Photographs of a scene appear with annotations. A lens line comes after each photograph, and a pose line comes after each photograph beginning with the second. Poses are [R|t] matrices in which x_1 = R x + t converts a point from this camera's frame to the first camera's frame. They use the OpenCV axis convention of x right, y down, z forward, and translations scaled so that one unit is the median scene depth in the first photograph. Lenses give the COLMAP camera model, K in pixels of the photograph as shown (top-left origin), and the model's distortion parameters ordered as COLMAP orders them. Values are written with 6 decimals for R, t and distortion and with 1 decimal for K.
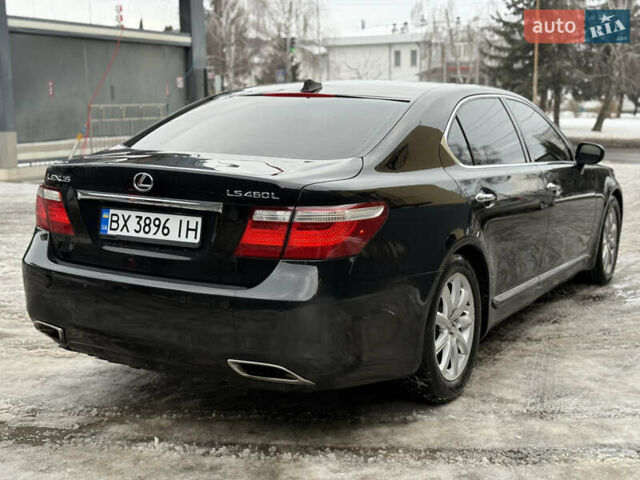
lens RADIAL K [[887.5, 0, 314.8], [0, 887.5, 239.7], [0, 0, 1]] dist [0.119840, 0.000000]
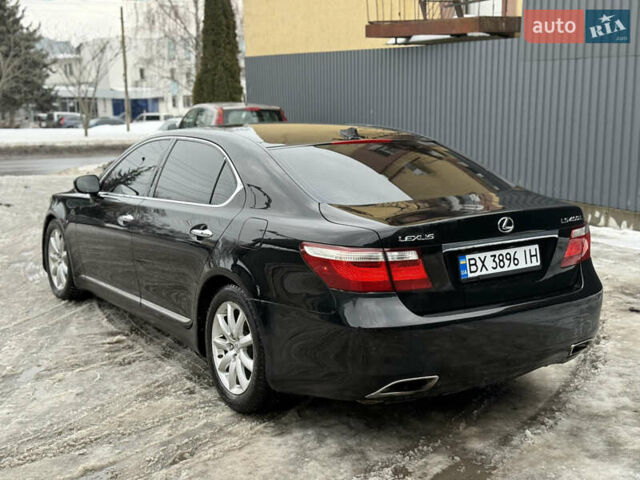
lens RADIAL K [[887.5, 0, 321.1], [0, 887.5, 237.6], [0, 0, 1]] dist [0.119840, 0.000000]
pose [[0.460231, -0.161624, 0.872963, -1.207803], [0.162242, 0.982042, 0.096284, -0.181540], [-0.872849, 0.097319, 0.478189, 0.575138]]
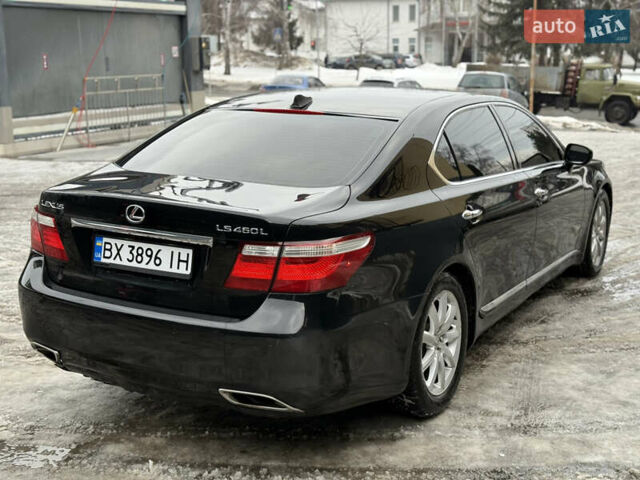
lens RADIAL K [[887.5, 0, 314.4], [0, 887.5, 234.4], [0, 0, 1]] dist [0.119840, 0.000000]
pose [[0.999990, -0.004385, 0.000954, 0.010603], [0.004339, 0.999028, 0.043857, -0.075823], [-0.001146, -0.043852, 0.999037, -0.019946]]
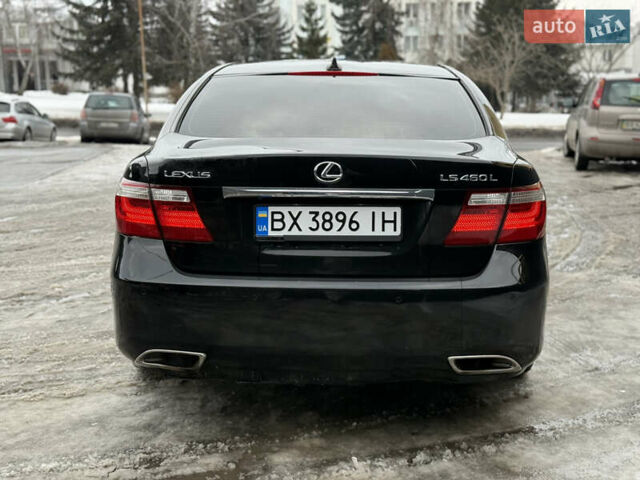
lens RADIAL K [[887.5, 0, 319.6], [0, 887.5, 240.5], [0, 0, 1]] dist [0.119840, 0.000000]
pose [[0.880601, -0.089034, 0.465420, -0.546547], [0.081232, 0.996014, 0.036839, -0.027194], [-0.466845, 0.005366, 0.884323, 0.205582]]
